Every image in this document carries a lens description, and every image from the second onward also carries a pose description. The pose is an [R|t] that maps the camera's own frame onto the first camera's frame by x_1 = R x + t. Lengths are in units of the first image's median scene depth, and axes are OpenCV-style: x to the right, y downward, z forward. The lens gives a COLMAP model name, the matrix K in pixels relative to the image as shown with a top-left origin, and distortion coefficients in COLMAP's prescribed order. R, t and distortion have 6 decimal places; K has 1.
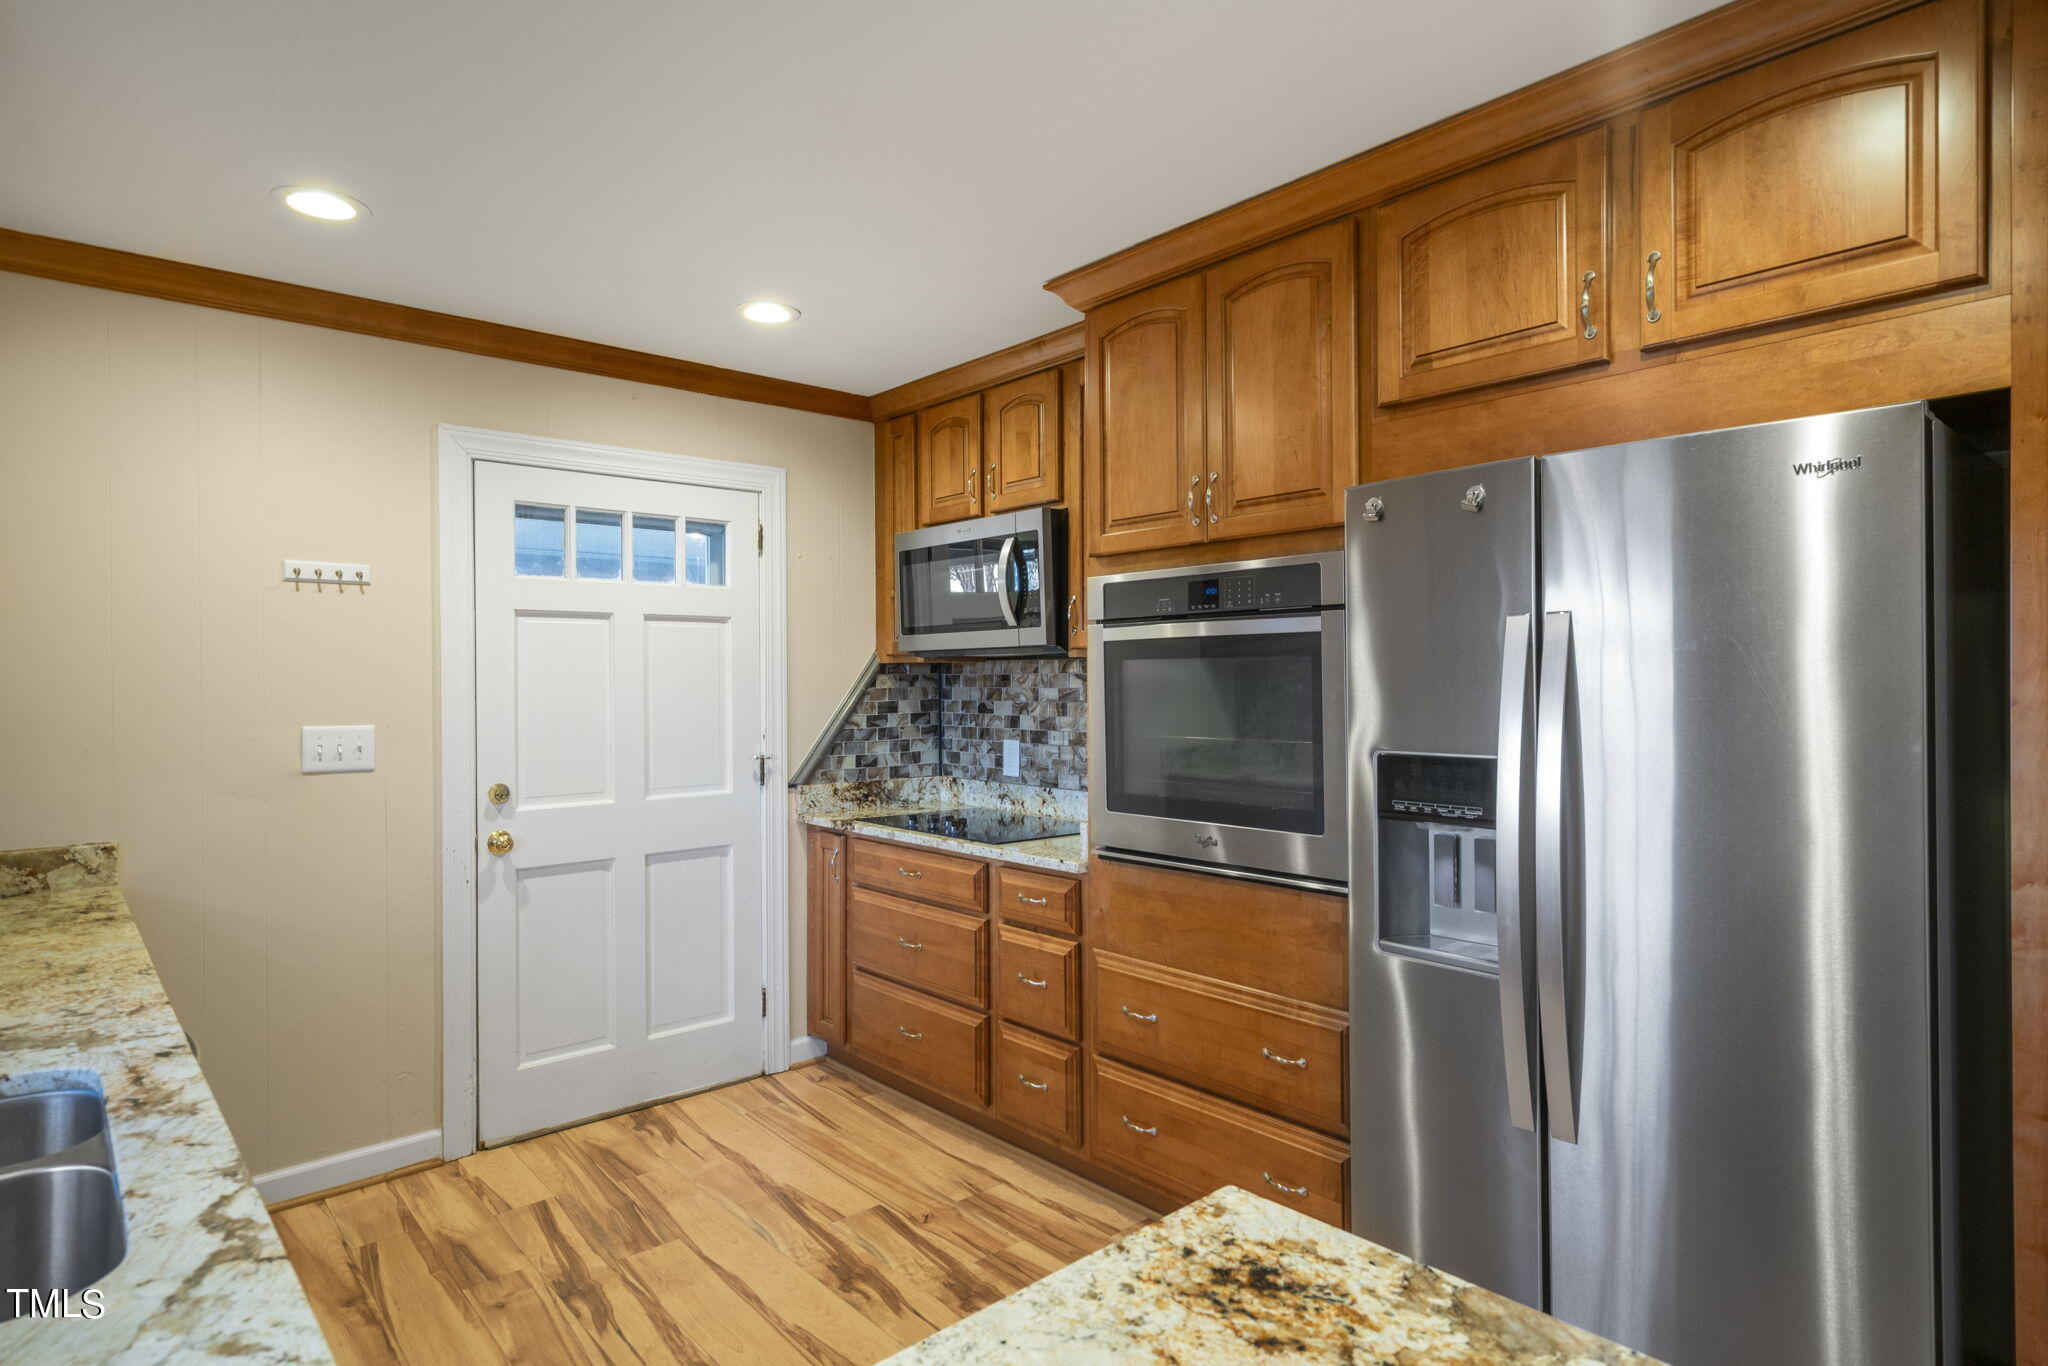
lens RADIAL K [[1110.9, 0, 1031.9], [0, 1110.9, 682.5], [0, 0, 1]] dist [0.006837, 0.000666]
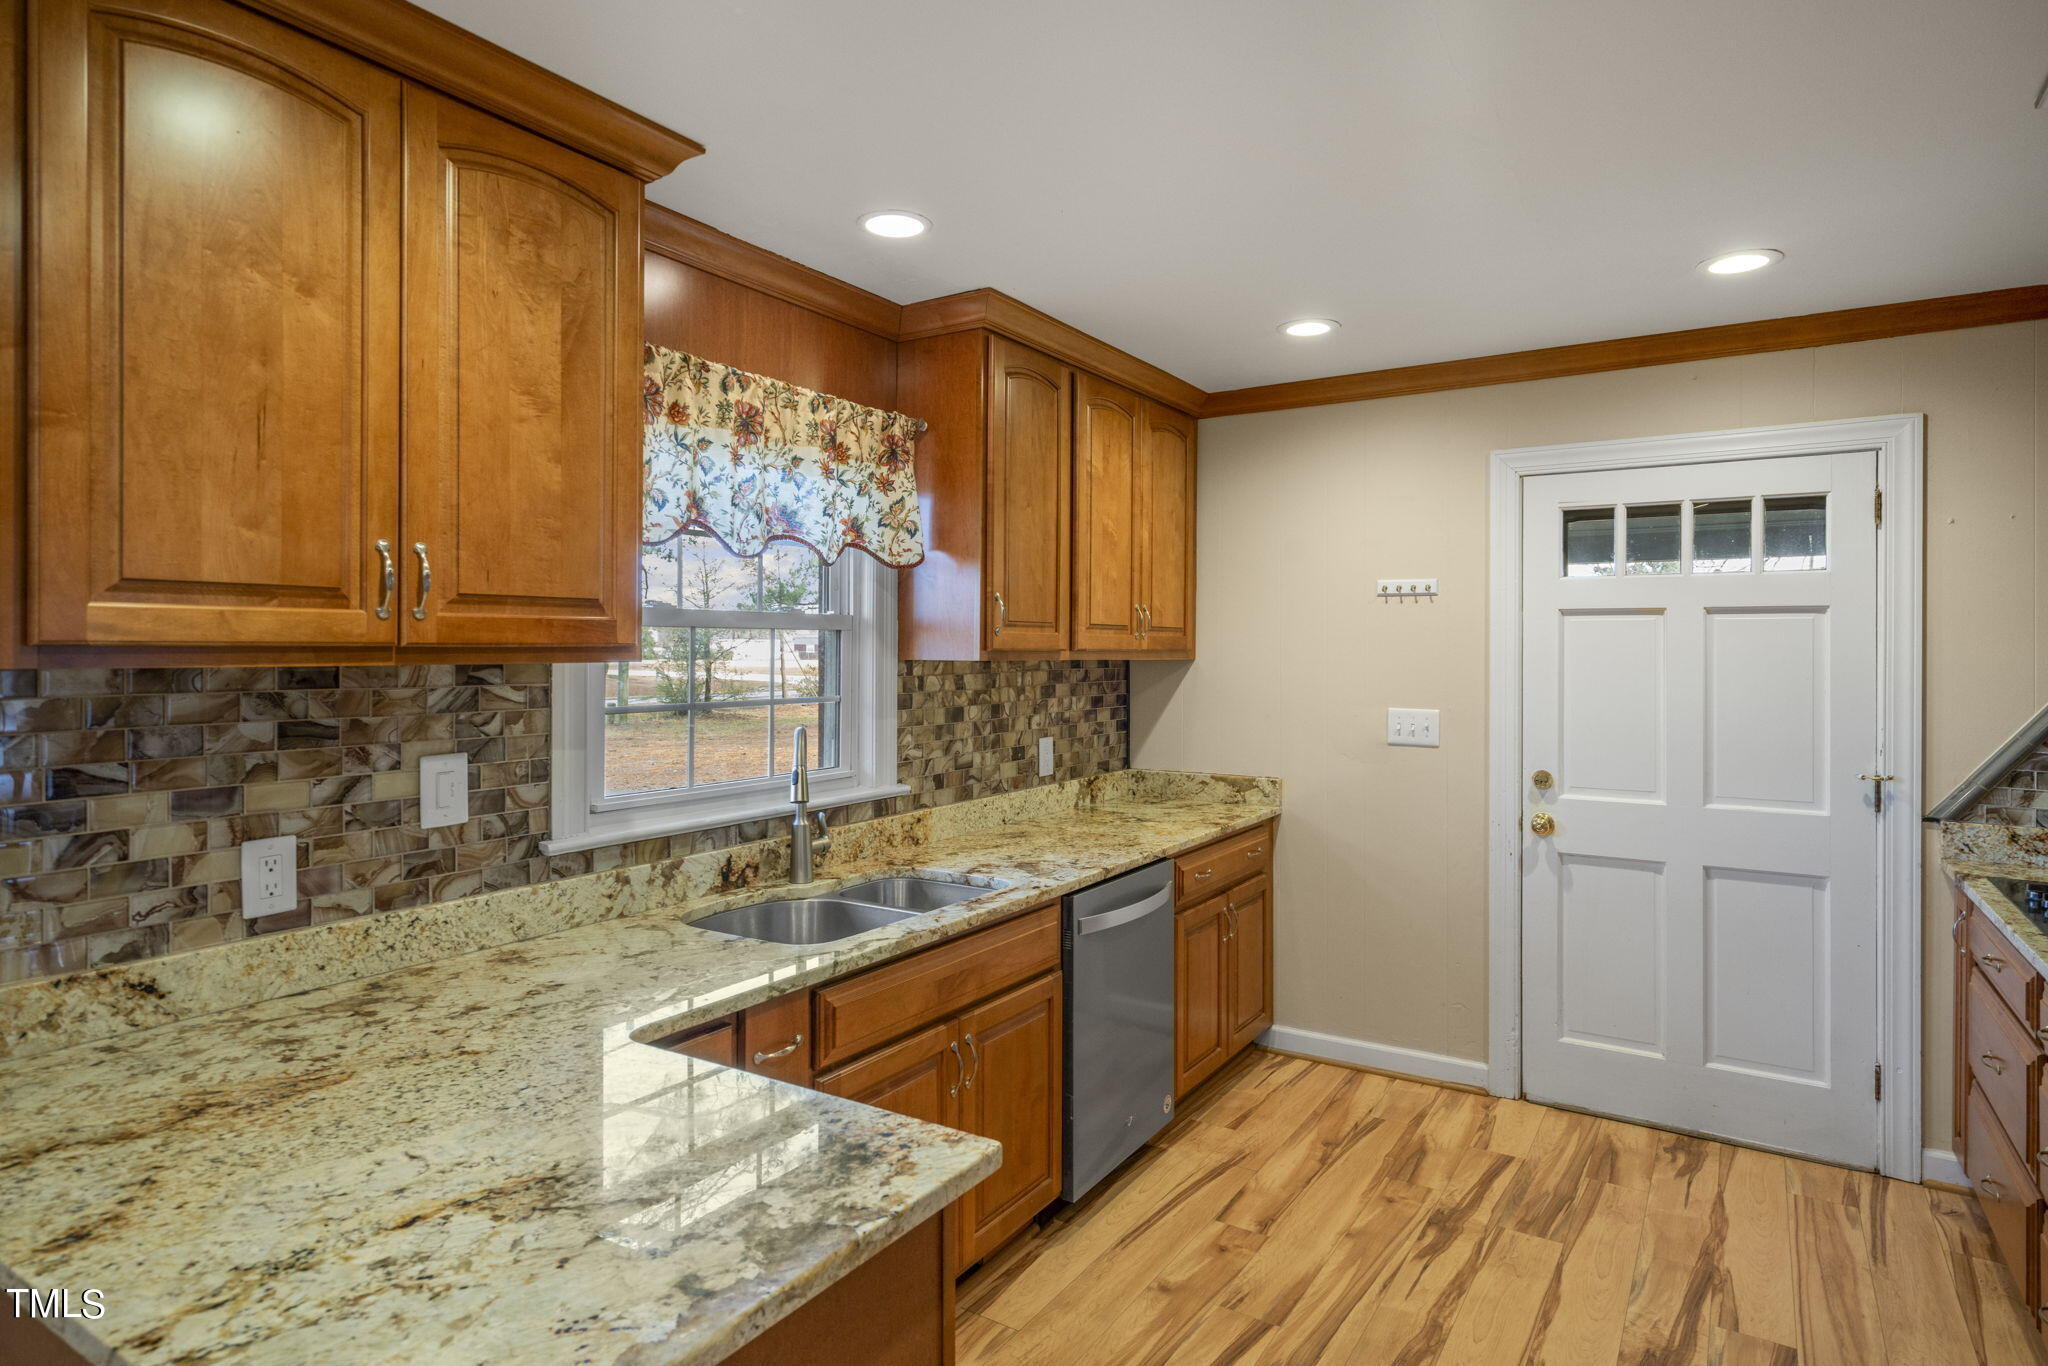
lens RADIAL K [[1110.9, 0, 1039.9], [0, 1110.9, 645.6], [0, 0, 1]] dist [0.006837, 0.000666]
pose [[0.281108, 0.003875, -0.959668, 0.437264], [-0.010218, 0.999947, 0.001044, -0.027799], [0.959622, 0.009512, 0.281132, 0.228453]]
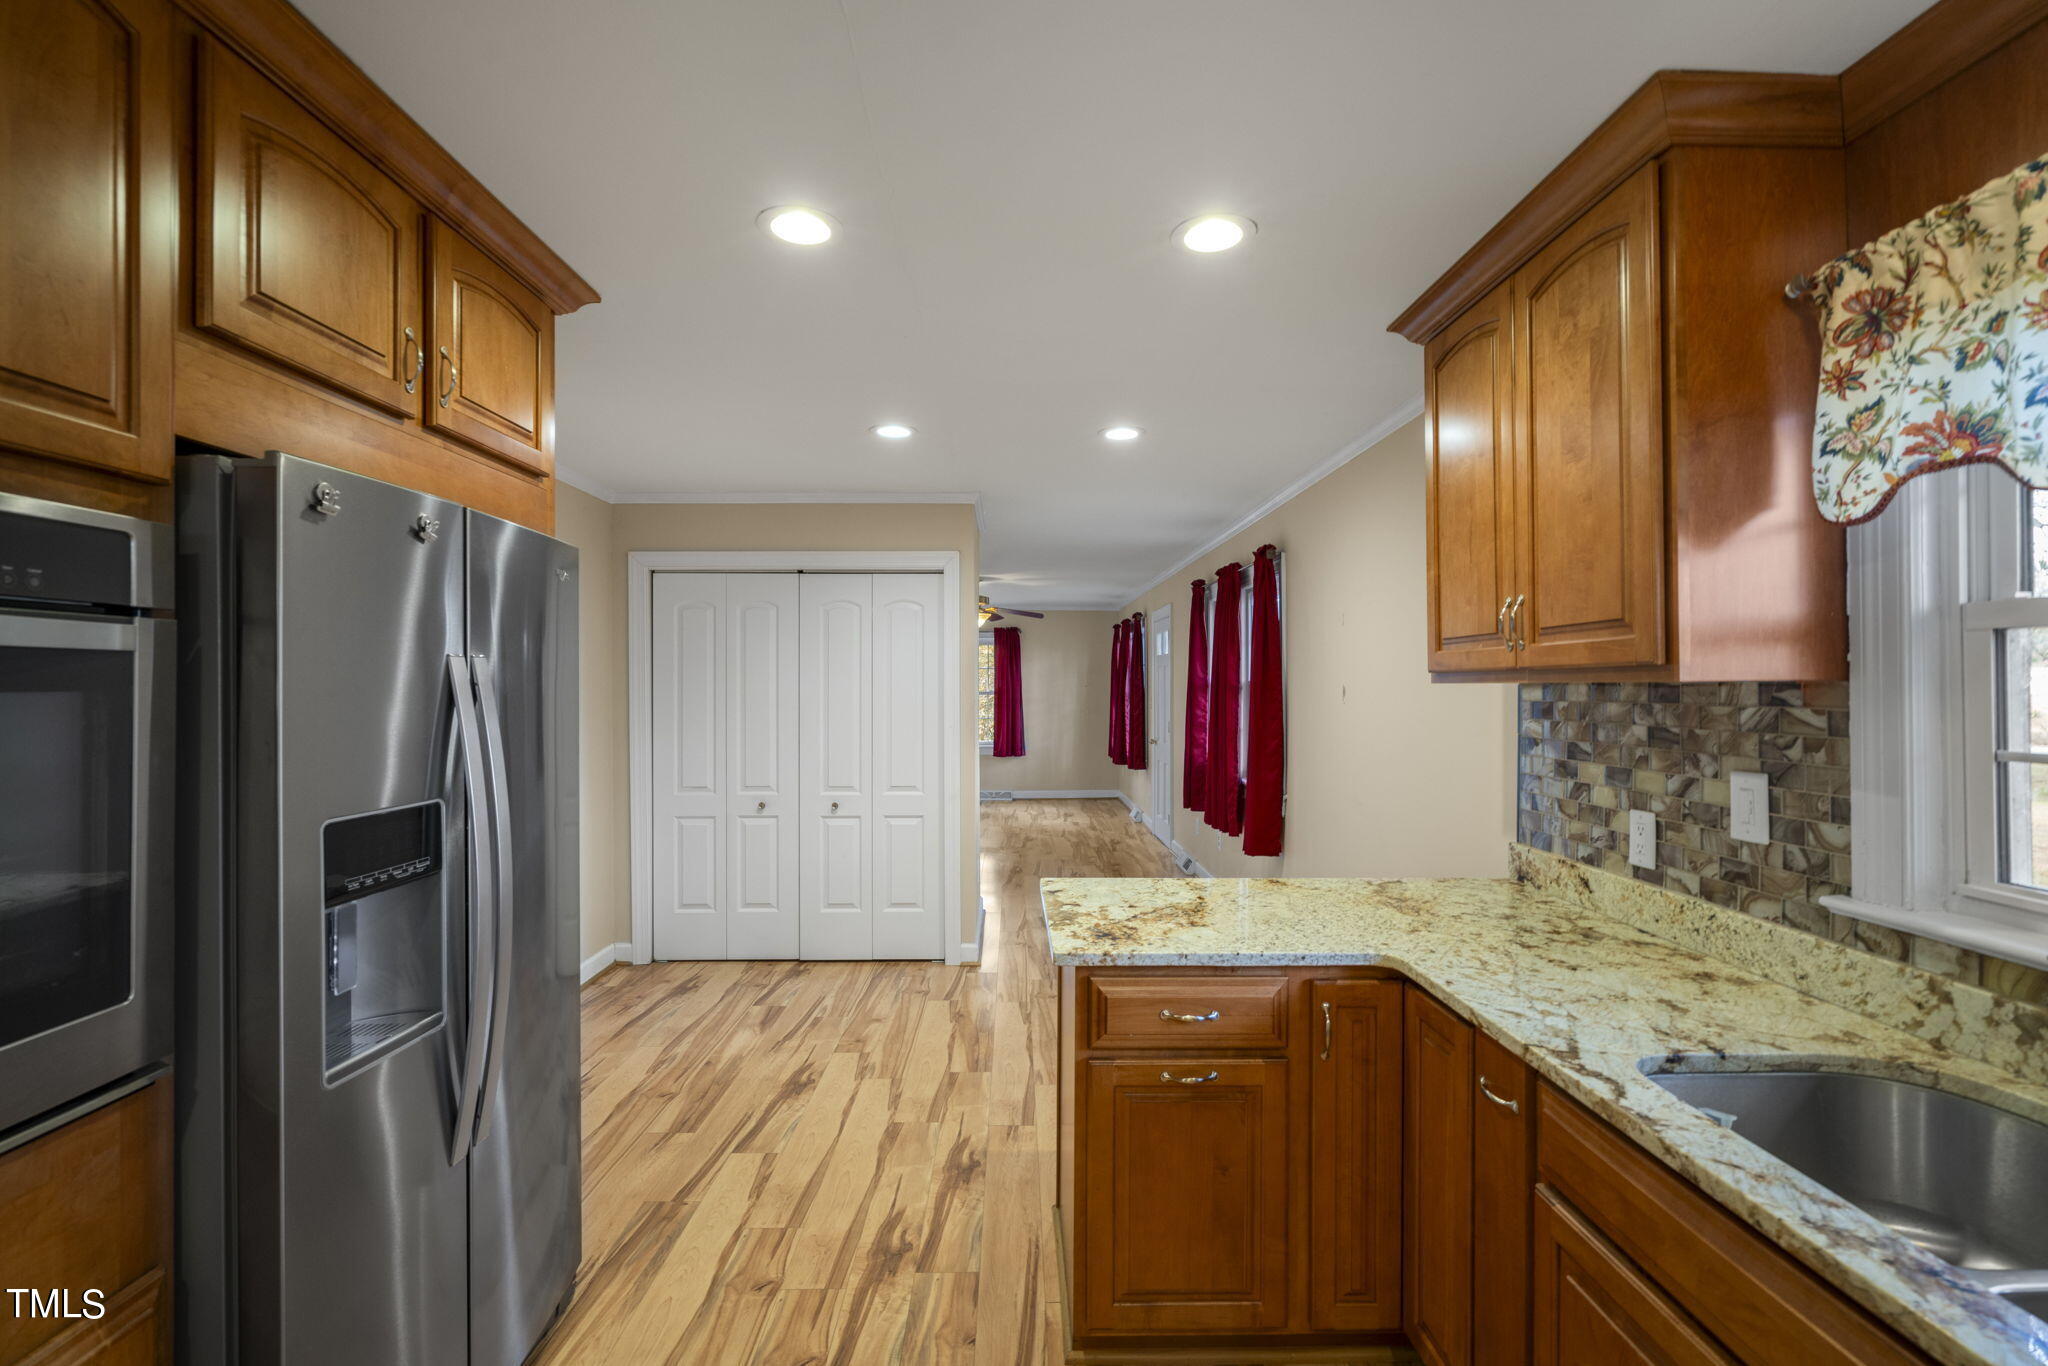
lens RADIAL K [[936.1, 0, 1023.9], [0, 936.1, 684.1], [0, 0, 1]] dist [0.002388, 0.001912]
pose [[-0.760714, 0.009327, 0.649021, -0.303311], [0.010519, 0.999943, -0.002041, -0.016511], [-0.649002, 0.005274, -0.760768, 0.777277]]
